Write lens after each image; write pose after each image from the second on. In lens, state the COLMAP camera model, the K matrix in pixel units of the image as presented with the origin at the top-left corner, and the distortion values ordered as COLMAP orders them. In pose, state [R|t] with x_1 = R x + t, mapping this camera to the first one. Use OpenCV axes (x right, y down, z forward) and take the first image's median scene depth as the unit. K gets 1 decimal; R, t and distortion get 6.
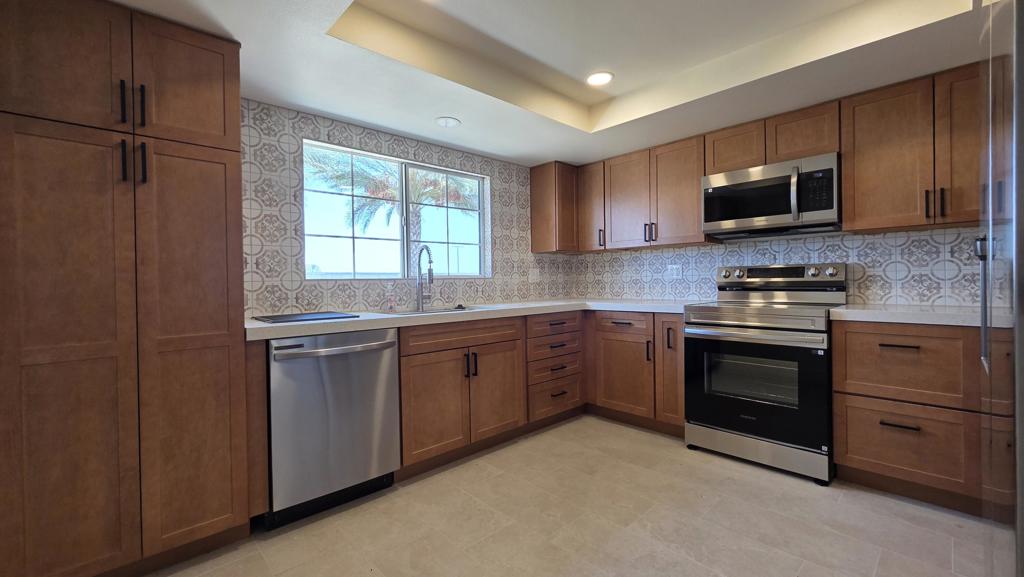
lens RADIAL K [[421.4, 0, 509.1], [0, 421.4, 283.7], [0, 0, 1]] dist [-0.001099, -0.000114]
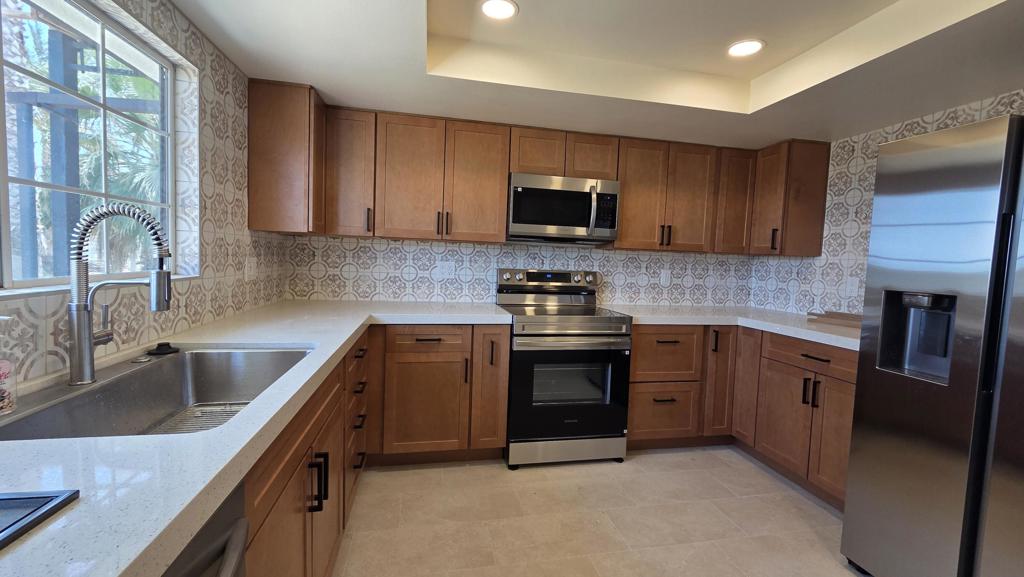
lens RADIAL K [[421.4, 0, 509.1], [0, 421.4, 283.7], [0, 0, 1]] dist [-0.001099, -0.000114]
pose [[0.523052, -0.016728, 0.852136, -0.333891], [-0.041757, 0.998104, 0.045225, -0.053168], [-0.851277, -0.059237, 0.521362, 0.515252]]
